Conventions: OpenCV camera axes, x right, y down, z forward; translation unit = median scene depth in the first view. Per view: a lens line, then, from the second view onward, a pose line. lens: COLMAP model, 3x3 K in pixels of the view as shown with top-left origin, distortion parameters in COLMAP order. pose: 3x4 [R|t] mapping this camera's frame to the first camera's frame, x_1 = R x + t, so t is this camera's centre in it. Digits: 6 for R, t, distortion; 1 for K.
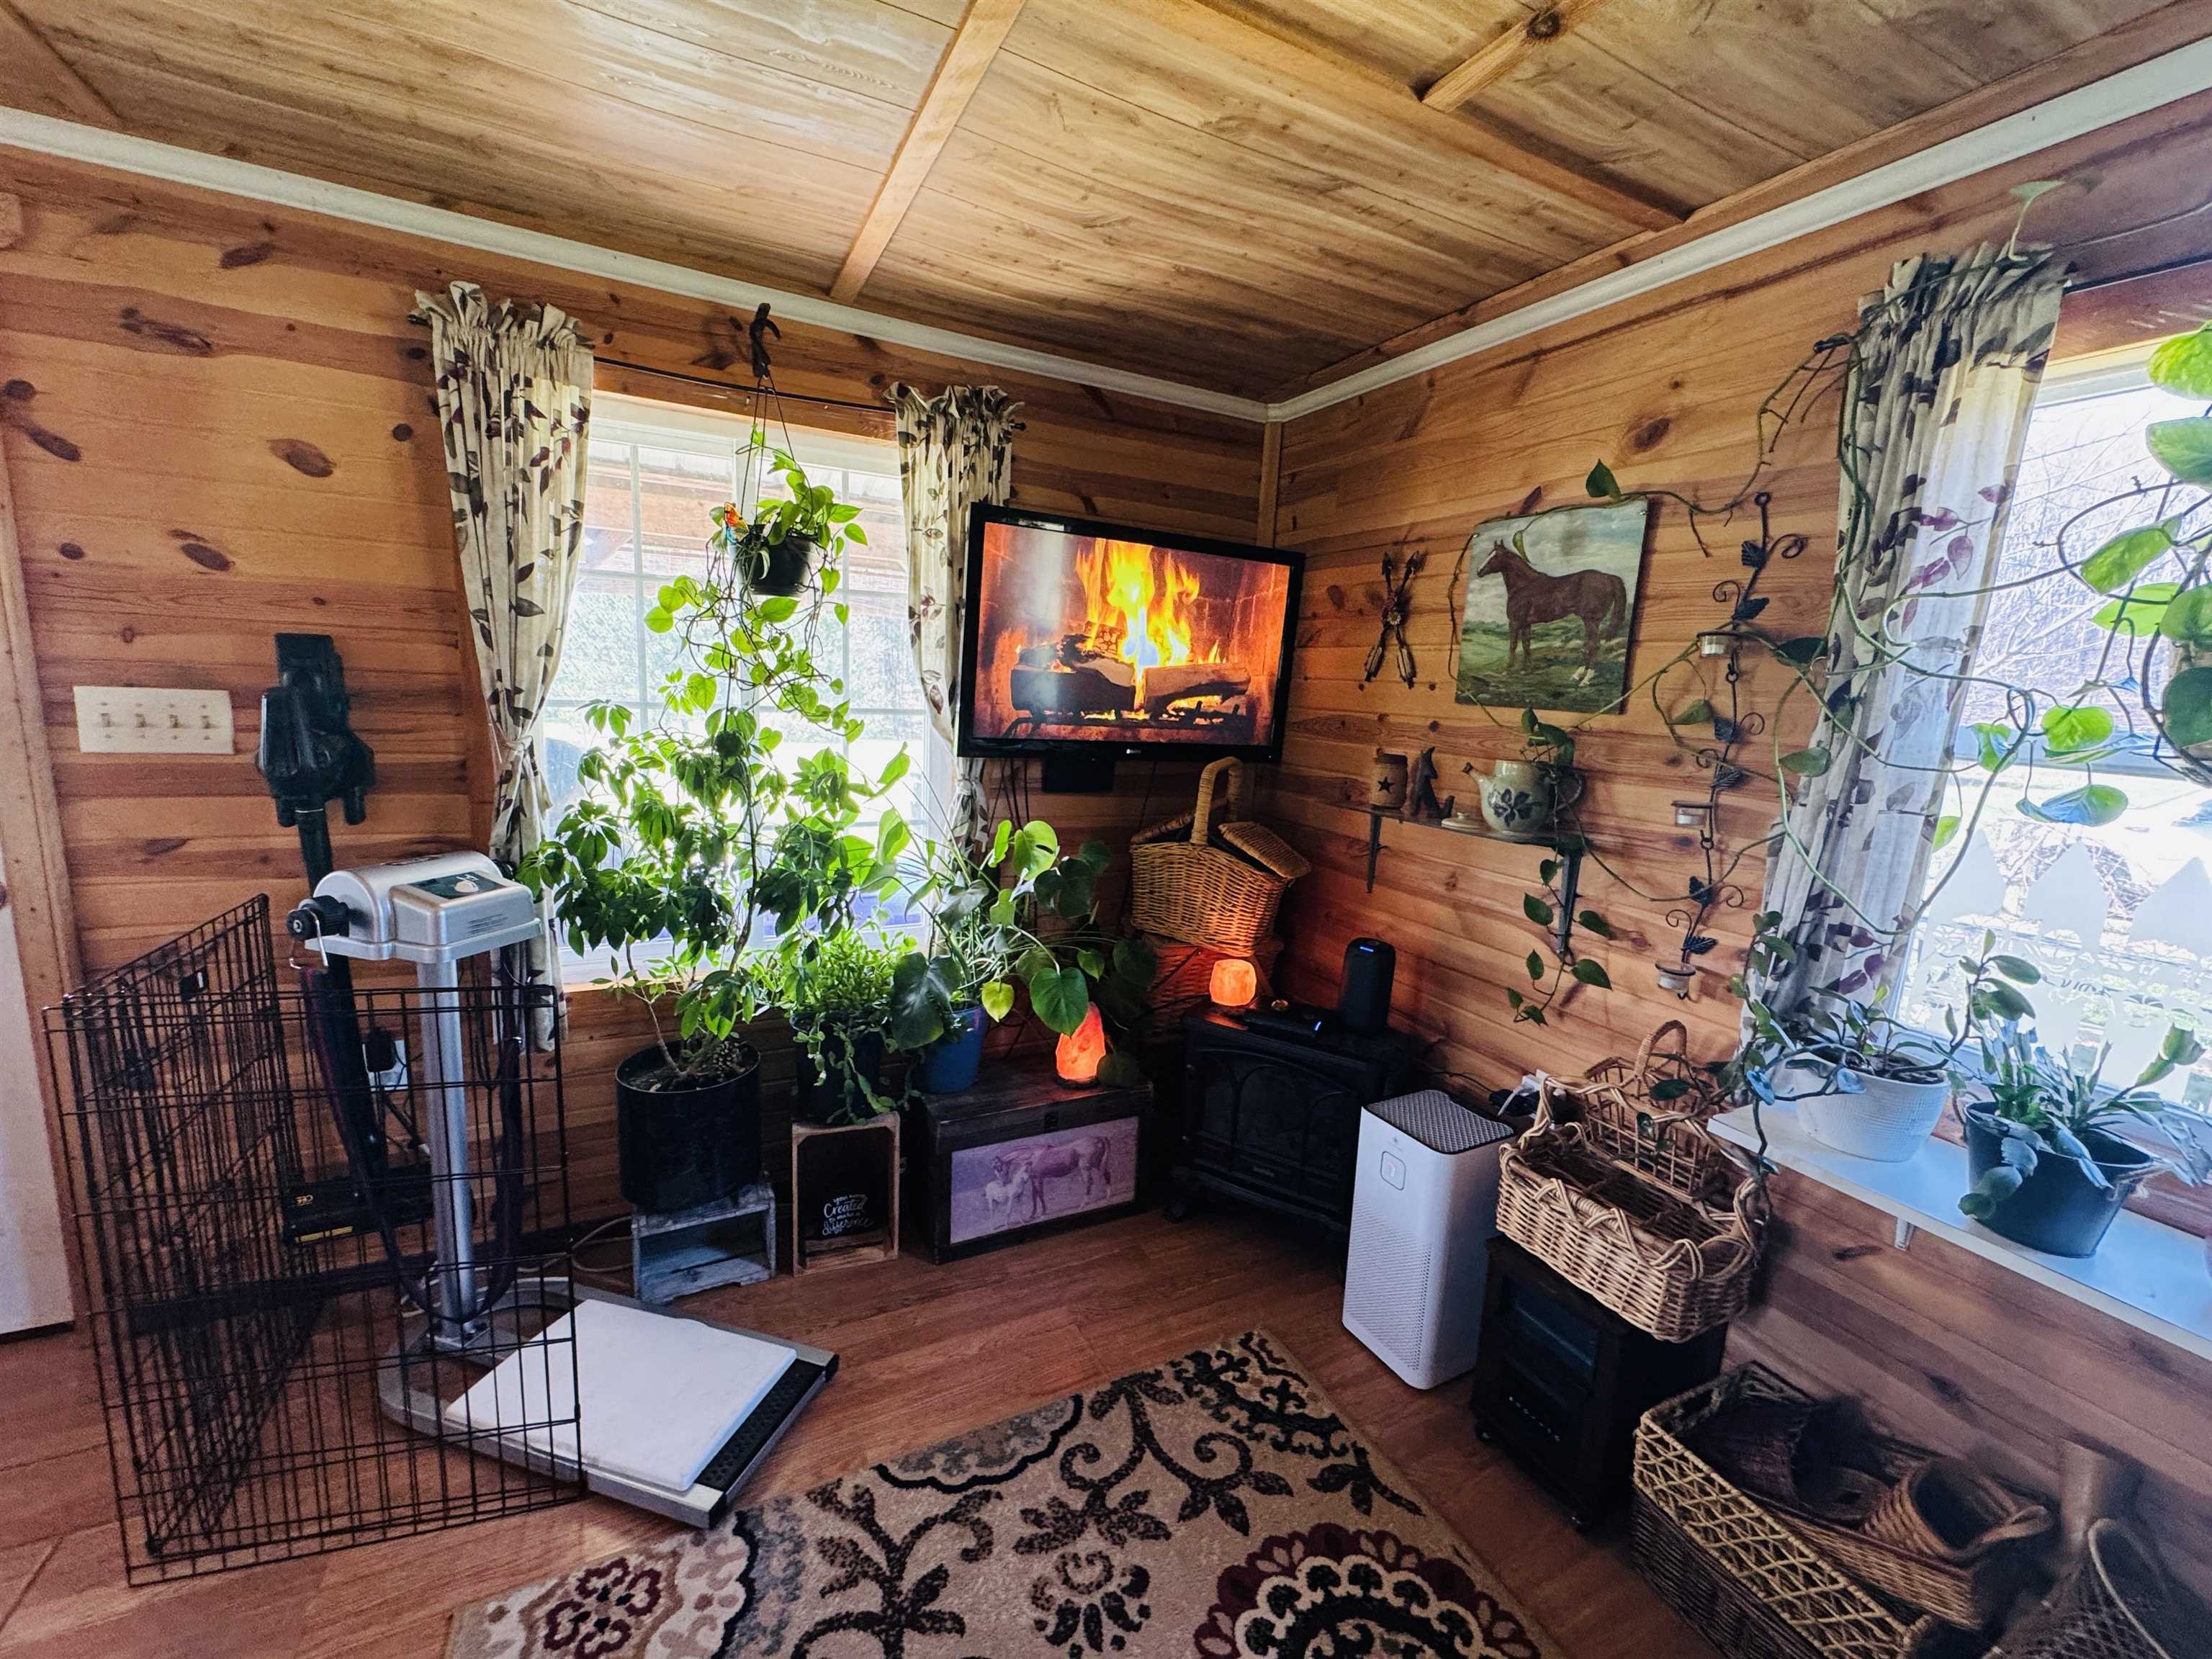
lens RADIAL K [[879.5, 0, 1103.8], [0, 879.5, 829.9], [0, 0, 1]] dist [-0.000598, 0.000119]
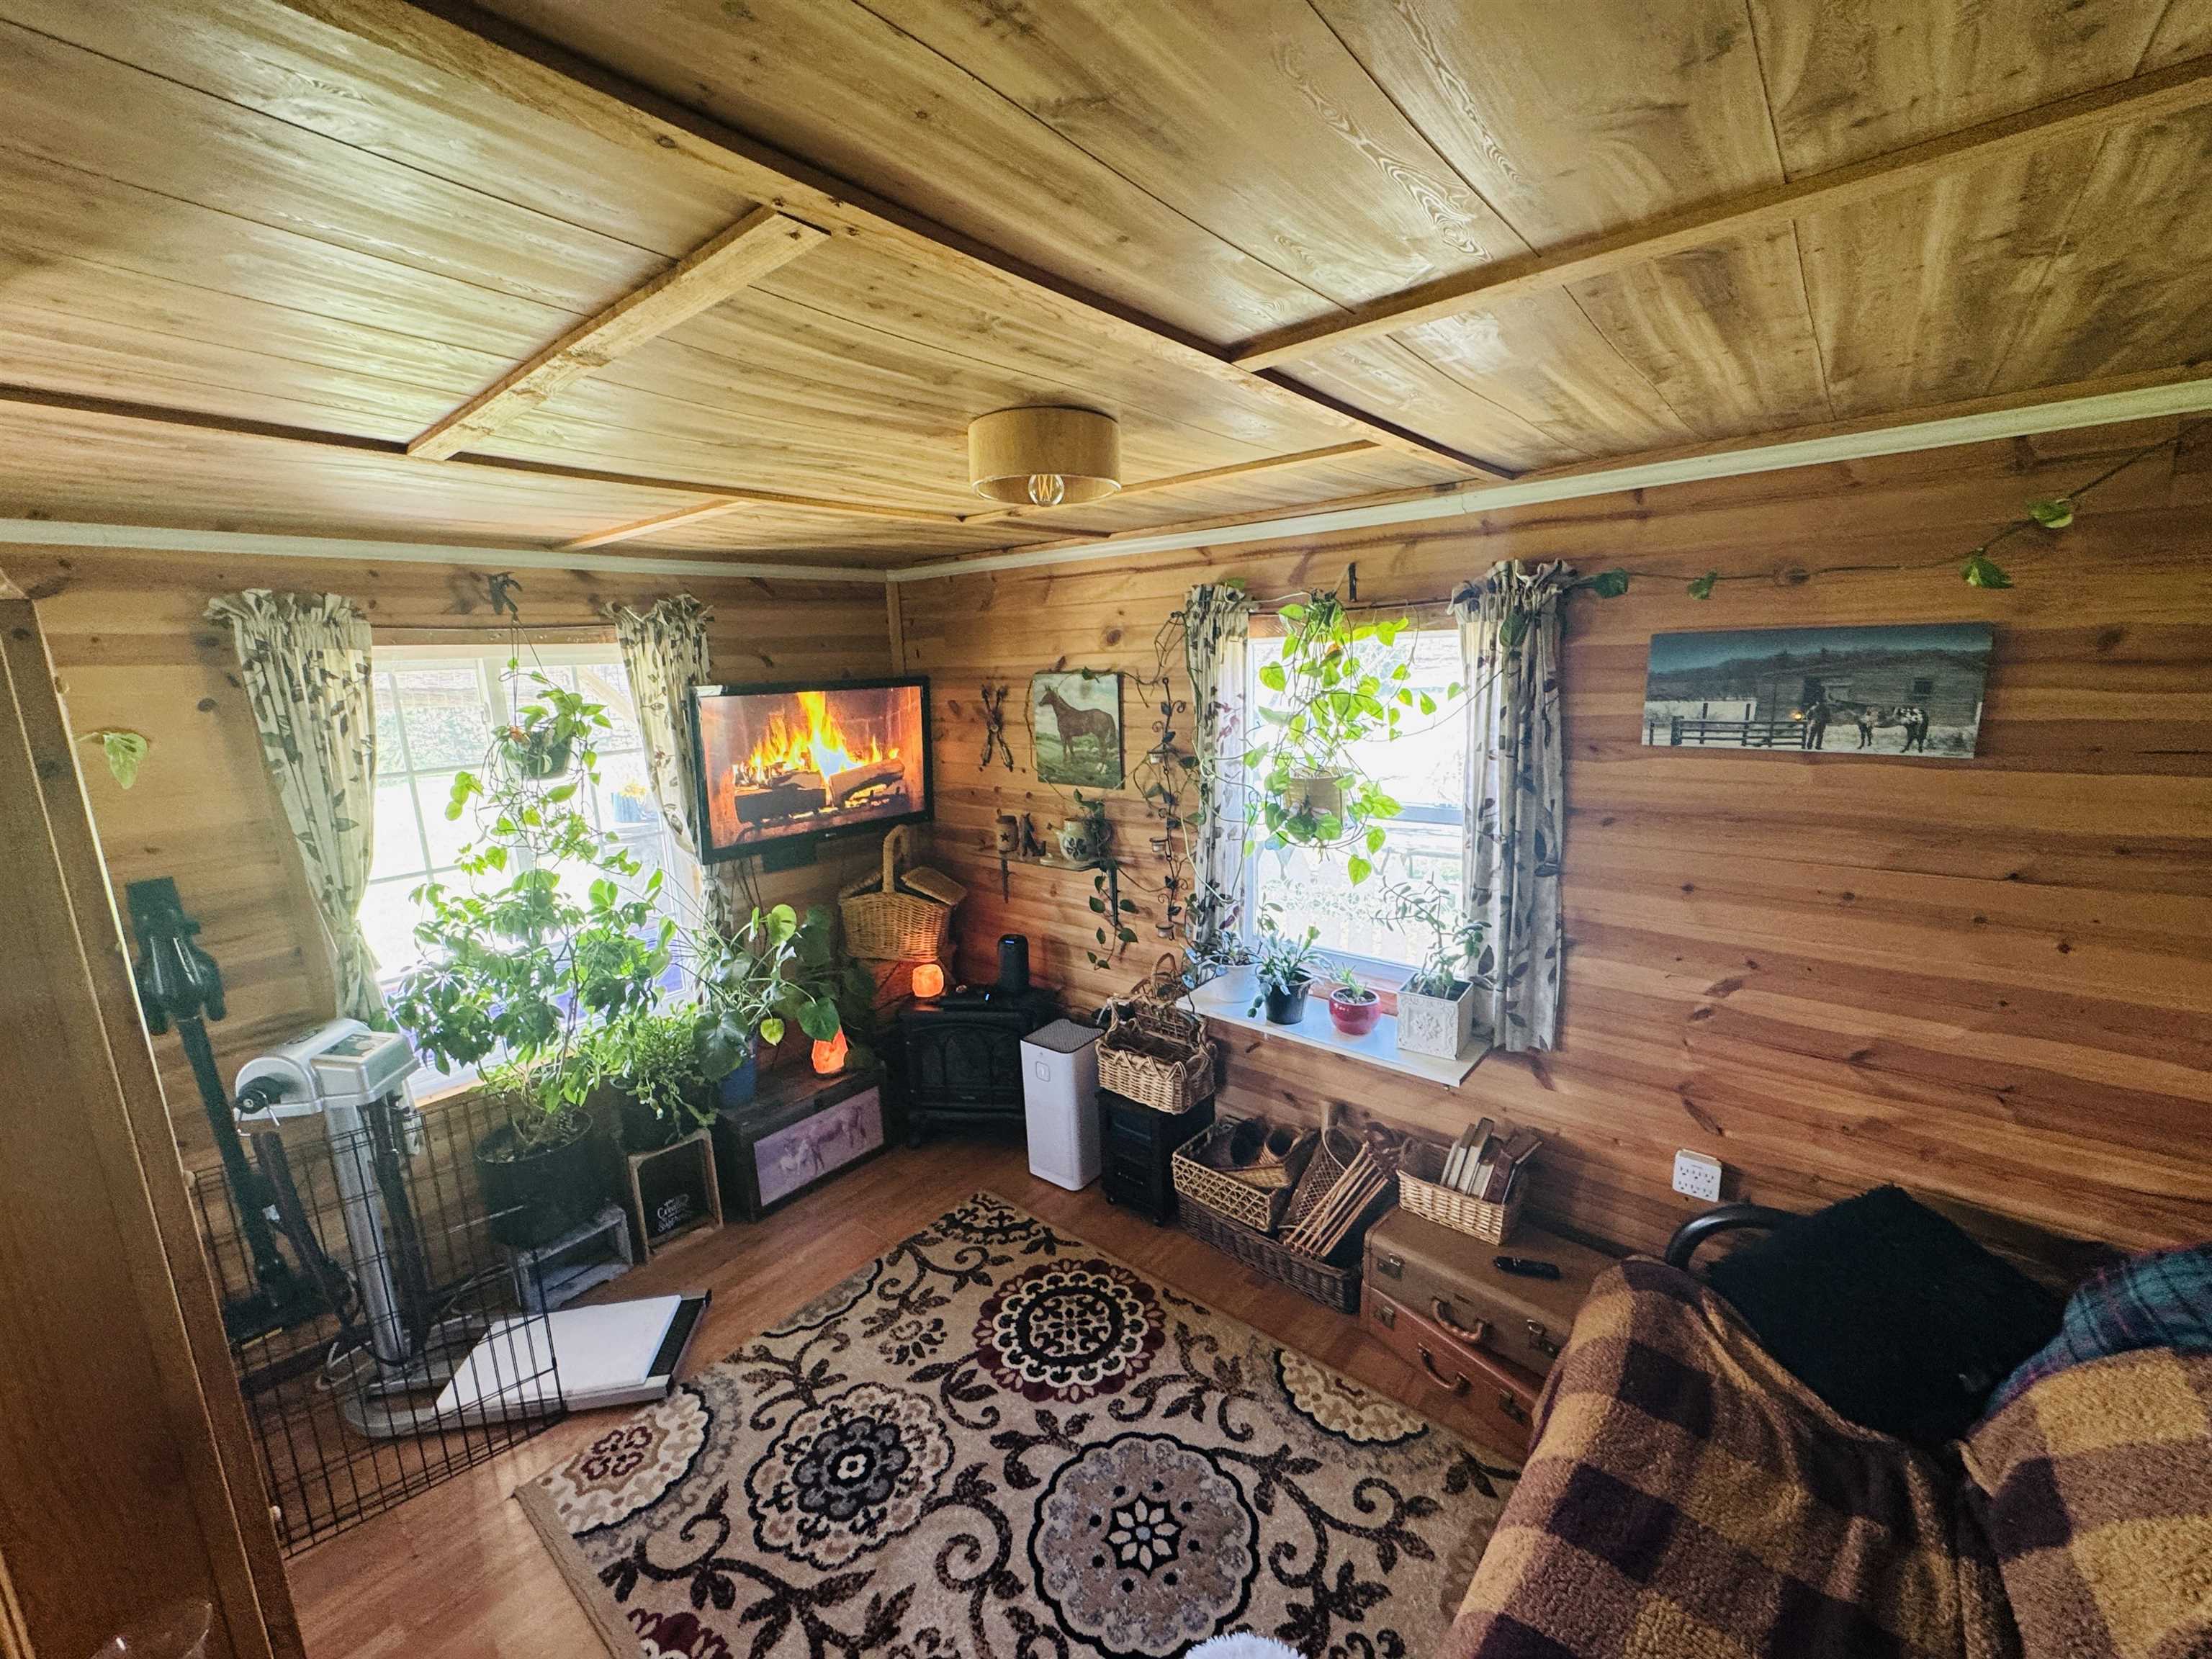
lens RADIAL K [[879.5, 0, 1105.4], [0, 879.5, 831.3], [0, 0, 1]] dist [-0.000598, 0.000119]
pose [[0.911608, -0.159471, 0.378866, -0.132749], [0.145903, 0.987196, 0.064465, -0.165437], [-0.384296, -0.003489, 0.923203, -0.626696]]
